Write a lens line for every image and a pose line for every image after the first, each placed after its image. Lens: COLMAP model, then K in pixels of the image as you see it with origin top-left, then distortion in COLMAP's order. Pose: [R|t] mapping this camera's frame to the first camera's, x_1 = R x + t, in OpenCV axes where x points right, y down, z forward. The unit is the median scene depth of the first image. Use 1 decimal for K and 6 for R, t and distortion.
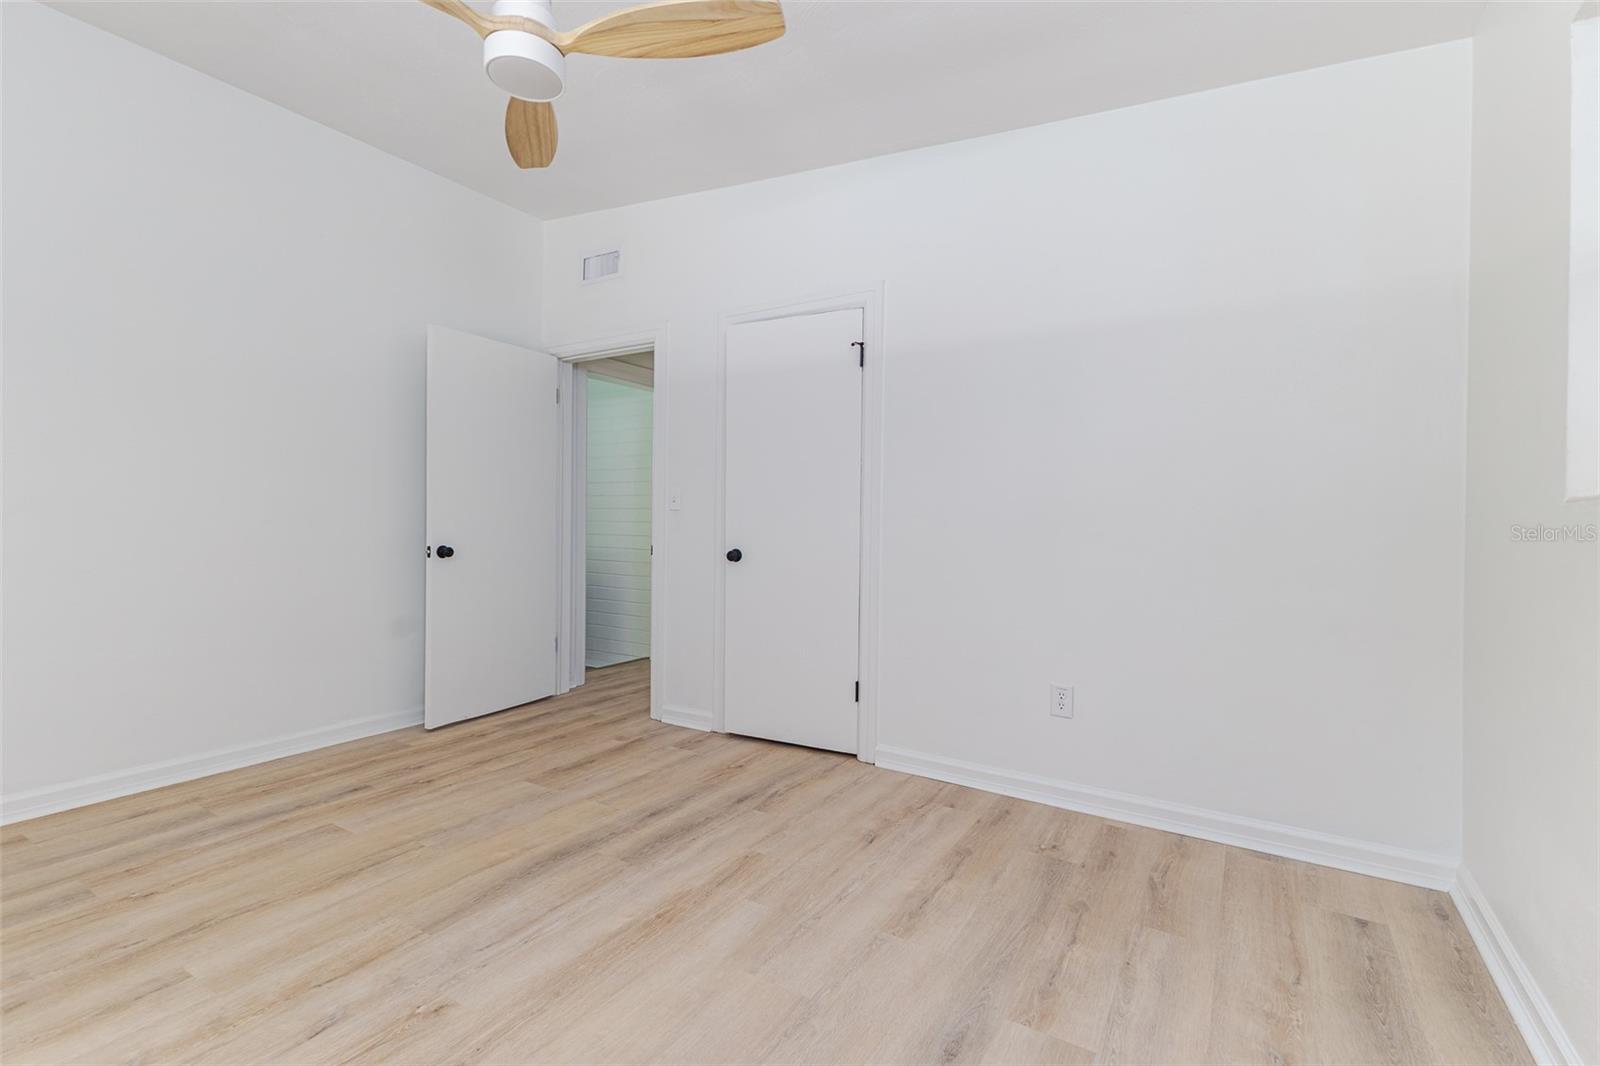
lens RADIAL K [[713.7, 0, 803.0], [0, 713.7, 530.3], [0, 0, 1]] dist [0.002186, 0.000011]
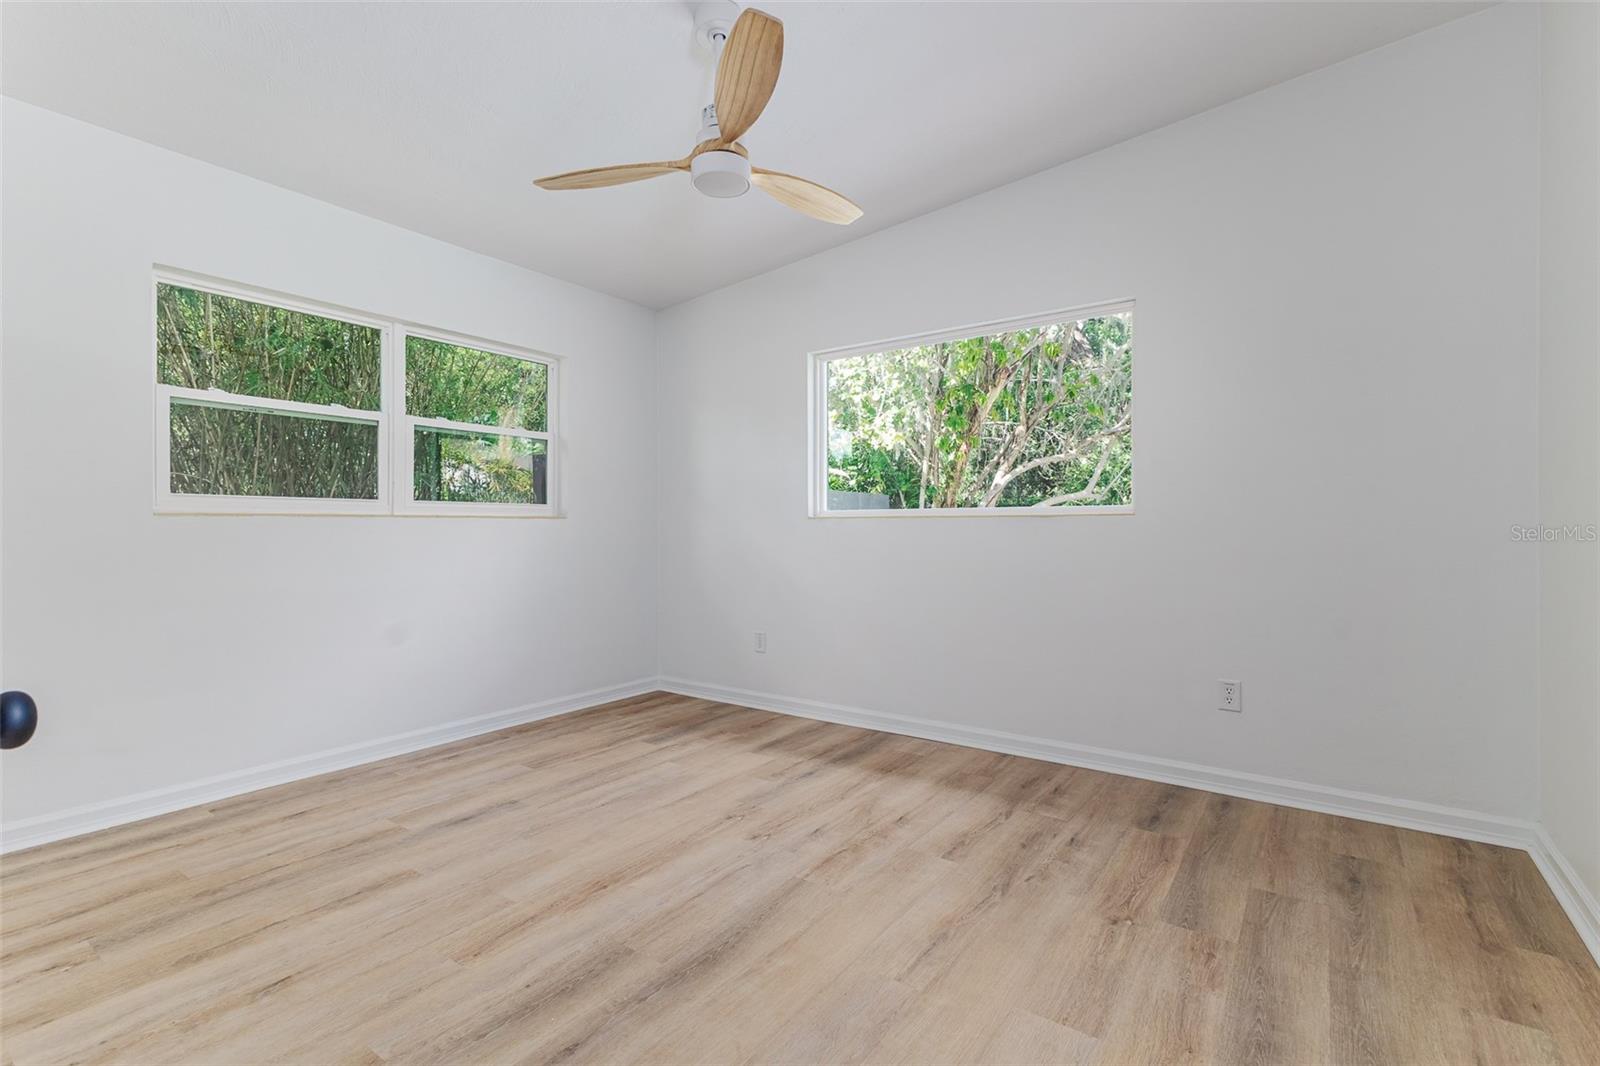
lens RADIAL K [[713.7, 0, 803.0], [0, 713.7, 530.3], [0, 0, 1]] dist [0.002186, 0.000011]
pose [[-0.998131, -0.012000, 0.059916, -0.540668], [-0.010866, 0.999756, 0.019218, -0.036399], [-0.060132, 0.018531, -0.998018, 1.972925]]
